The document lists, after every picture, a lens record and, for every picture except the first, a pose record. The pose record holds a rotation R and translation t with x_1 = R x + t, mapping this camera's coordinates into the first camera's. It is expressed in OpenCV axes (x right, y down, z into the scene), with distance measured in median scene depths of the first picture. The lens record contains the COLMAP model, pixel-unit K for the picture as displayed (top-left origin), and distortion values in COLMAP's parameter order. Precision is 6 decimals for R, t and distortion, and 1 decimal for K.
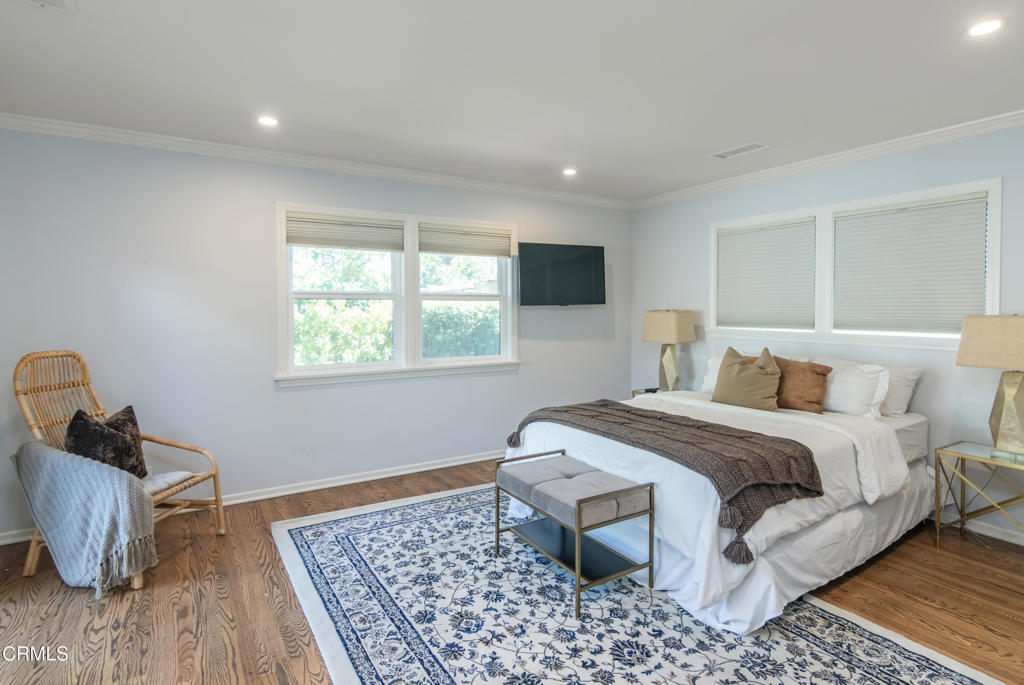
lens RADIAL K [[532.9, 0, 520.4], [0, 532.9, 322.1], [0, 0, 1]] dist [-0.002601, 0.000706]
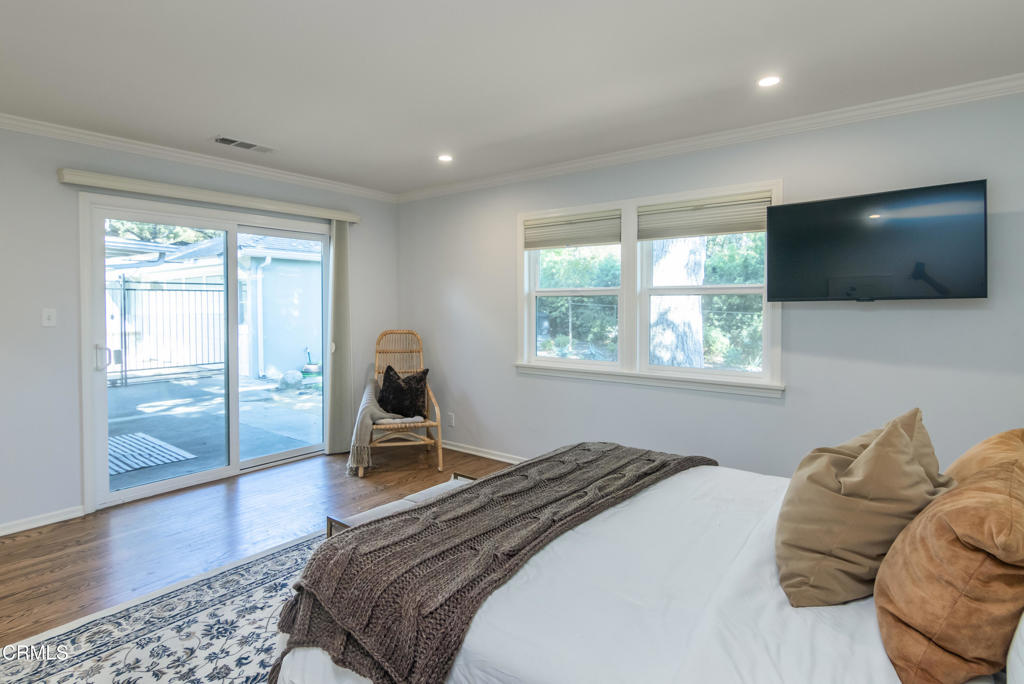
lens RADIAL K [[532.9, 0, 520.4], [0, 532.9, 321.6], [0, 0, 1]] dist [-0.002601, 0.000706]
pose [[0.333599, 0.034849, -0.942071, 0.631065], [-0.020564, 0.999348, 0.029686, -0.023502], [0.942491, 0.009470, 0.334098, 0.587145]]
